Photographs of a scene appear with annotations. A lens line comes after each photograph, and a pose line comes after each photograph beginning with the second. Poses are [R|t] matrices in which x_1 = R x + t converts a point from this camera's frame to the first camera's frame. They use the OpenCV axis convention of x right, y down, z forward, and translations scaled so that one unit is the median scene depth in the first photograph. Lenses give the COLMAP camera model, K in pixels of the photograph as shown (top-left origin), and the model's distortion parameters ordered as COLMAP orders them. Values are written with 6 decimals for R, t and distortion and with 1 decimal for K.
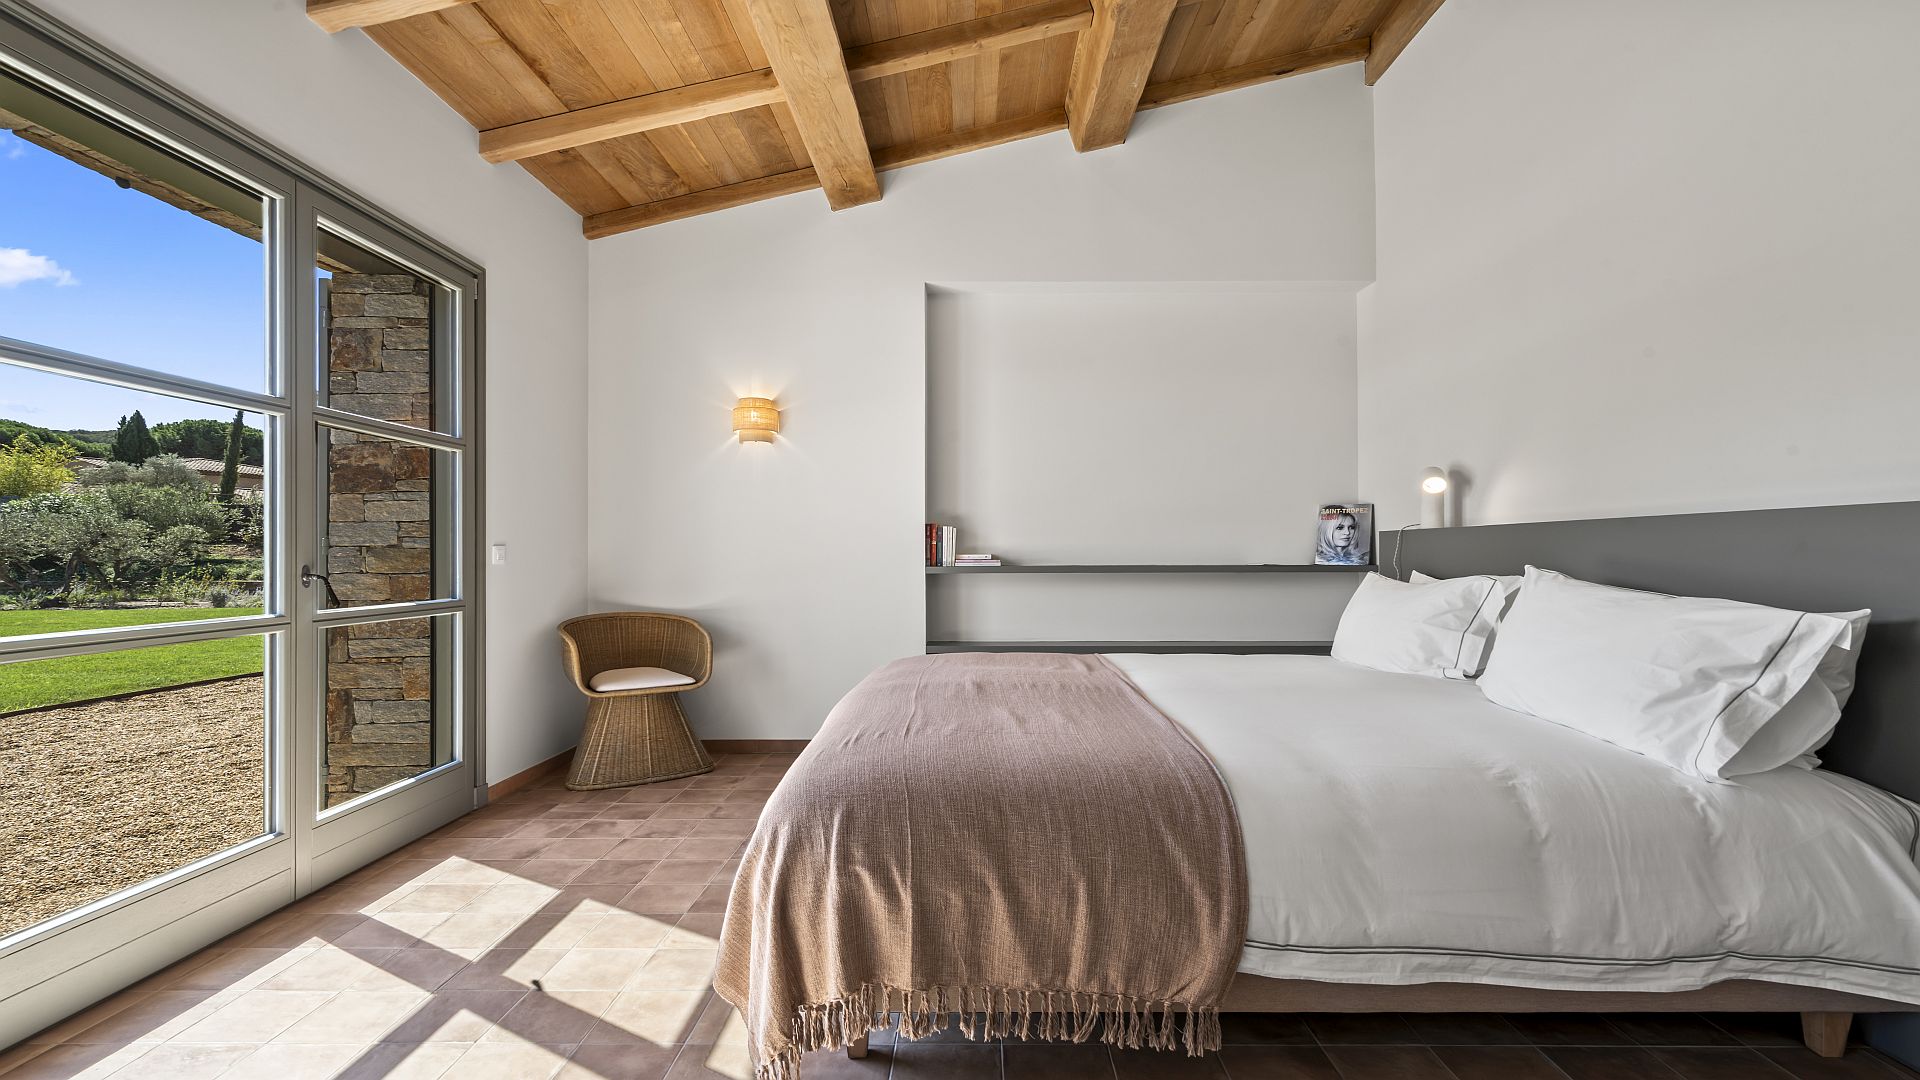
lens RADIAL K [[870.1, 0, 960.1], [0, 870.1, 549.8], [0, 0, 1]] dist [-0.003512, 0.000848]
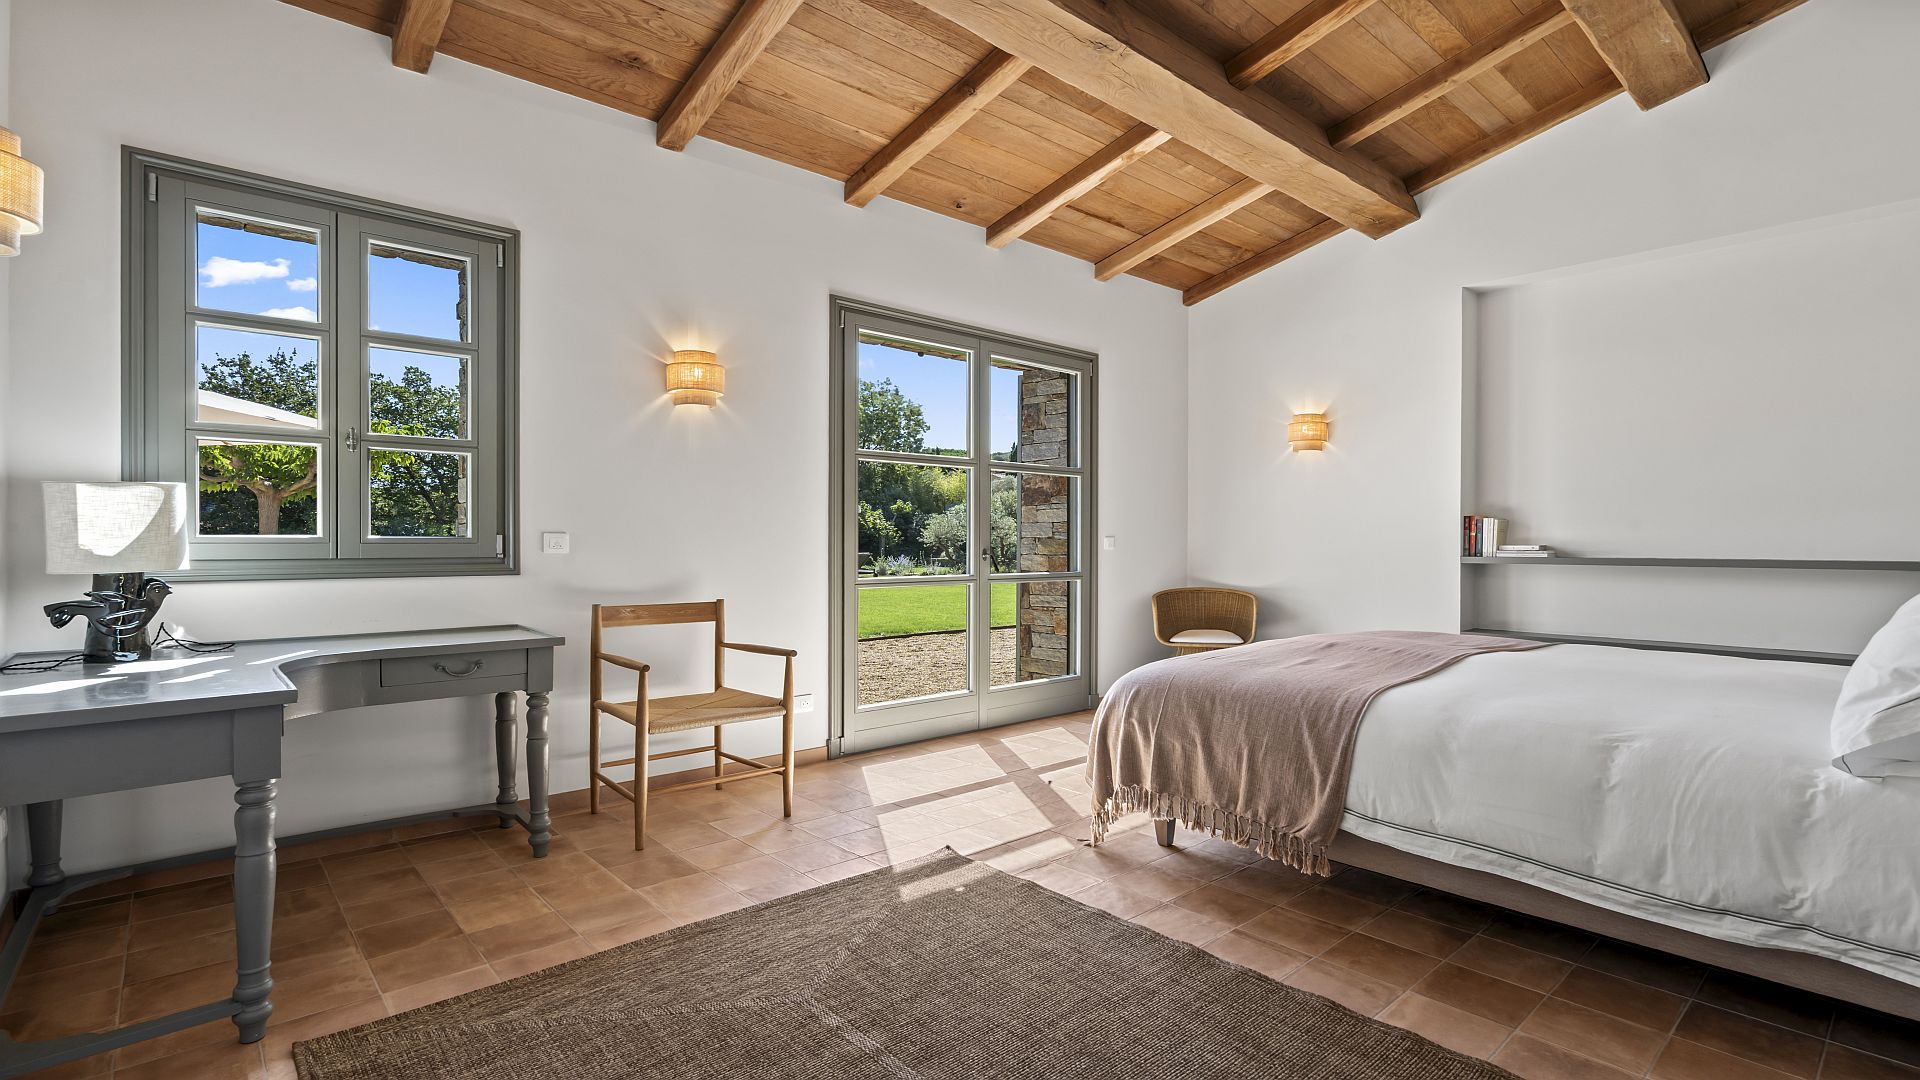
lens RADIAL K [[870.1, 0, 960.1], [0, 870.1, 549.8], [0, 0, 1]] dist [-0.003512, 0.000848]
pose [[0.674029, 0.010858, -0.738625, 0.423885], [-0.001218, 0.999907, 0.013588, -0.003419], [0.738704, -0.008259, 0.673980, -0.205583]]
